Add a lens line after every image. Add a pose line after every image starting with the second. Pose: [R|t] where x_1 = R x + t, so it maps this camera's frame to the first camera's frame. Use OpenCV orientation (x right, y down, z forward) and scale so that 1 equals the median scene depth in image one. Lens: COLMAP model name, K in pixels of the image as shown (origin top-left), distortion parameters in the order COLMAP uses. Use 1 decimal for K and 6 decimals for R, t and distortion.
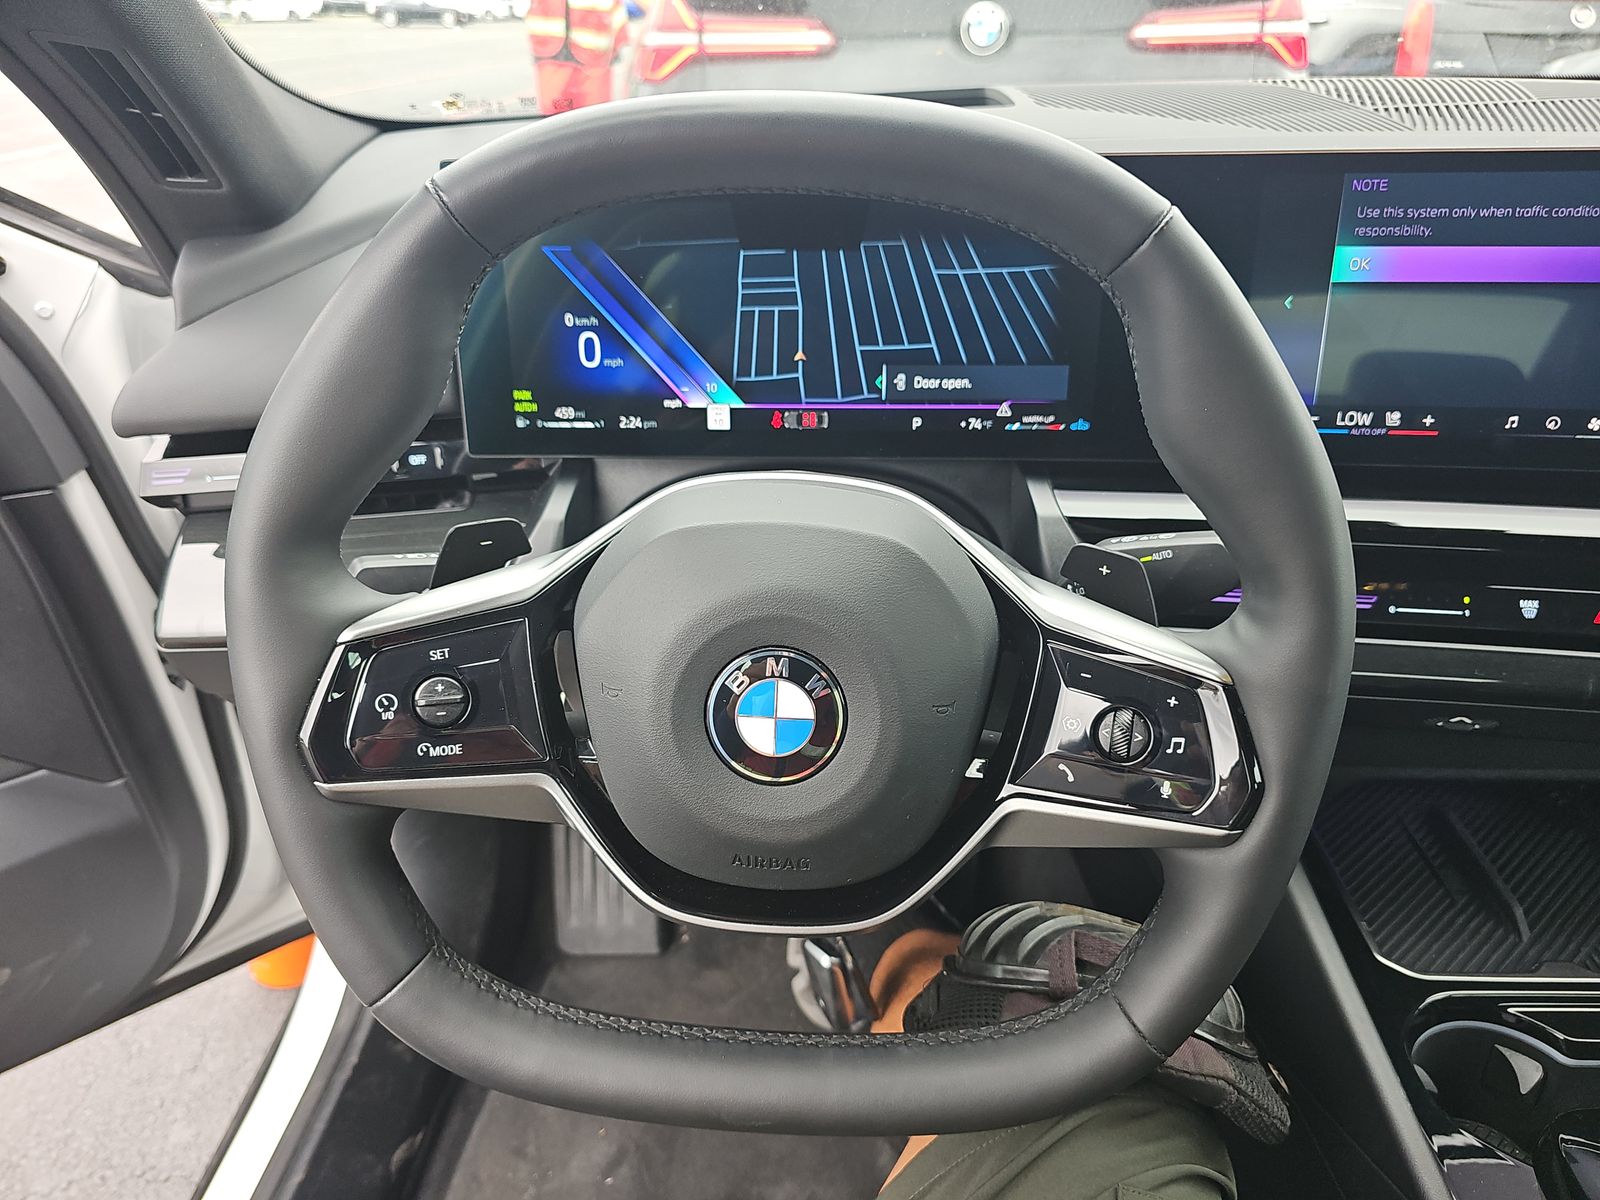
lens RADIAL K [[1038.5, 0, 800.0], [0, 1038.5, 600.0], [0, 0, 1]] dist [0.022849, -0.024144]
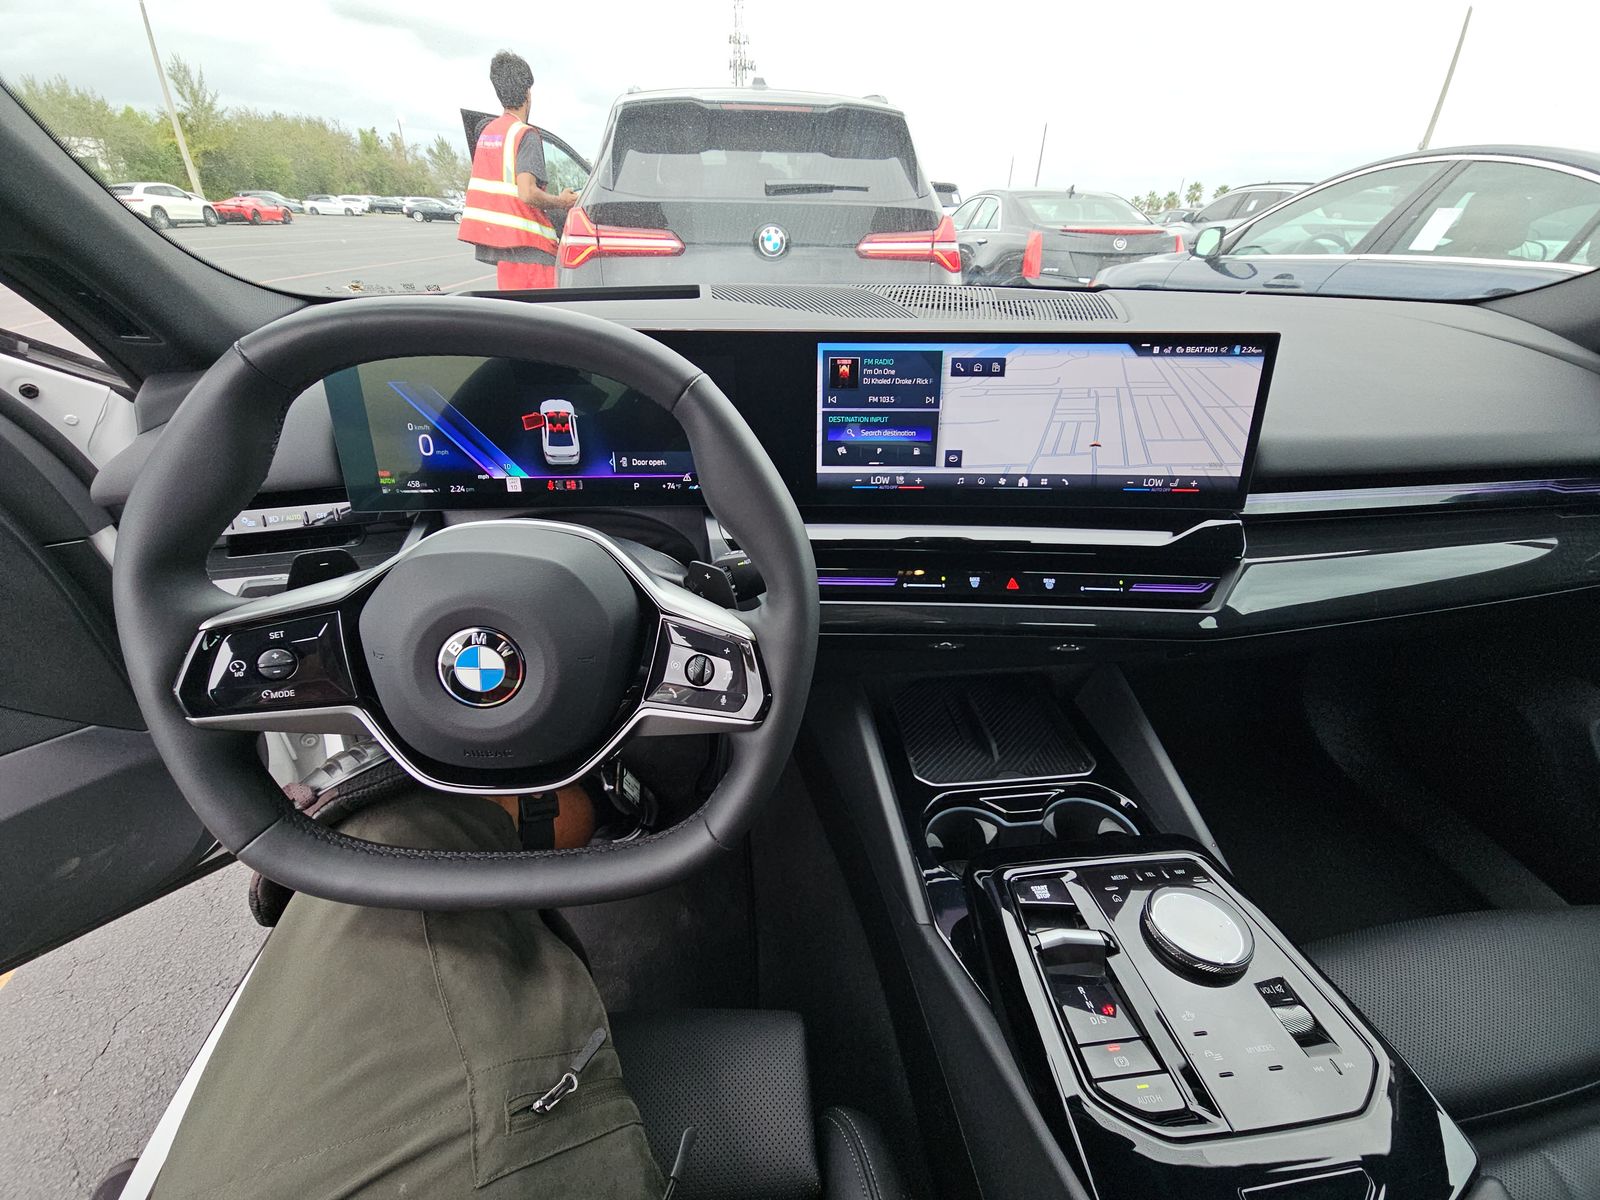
lens RADIAL K [[640.1, 0, 804.0], [0, 640.1, 604.5], [0, 0, 1]] dist [-0.000014, 0.000119]
pose [[0.989843, -0.042952, 0.135523, 0.233989], [0.039780, 0.998869, 0.026025, 0.006576], [-0.136488, -0.020370, 0.990432, -0.076016]]
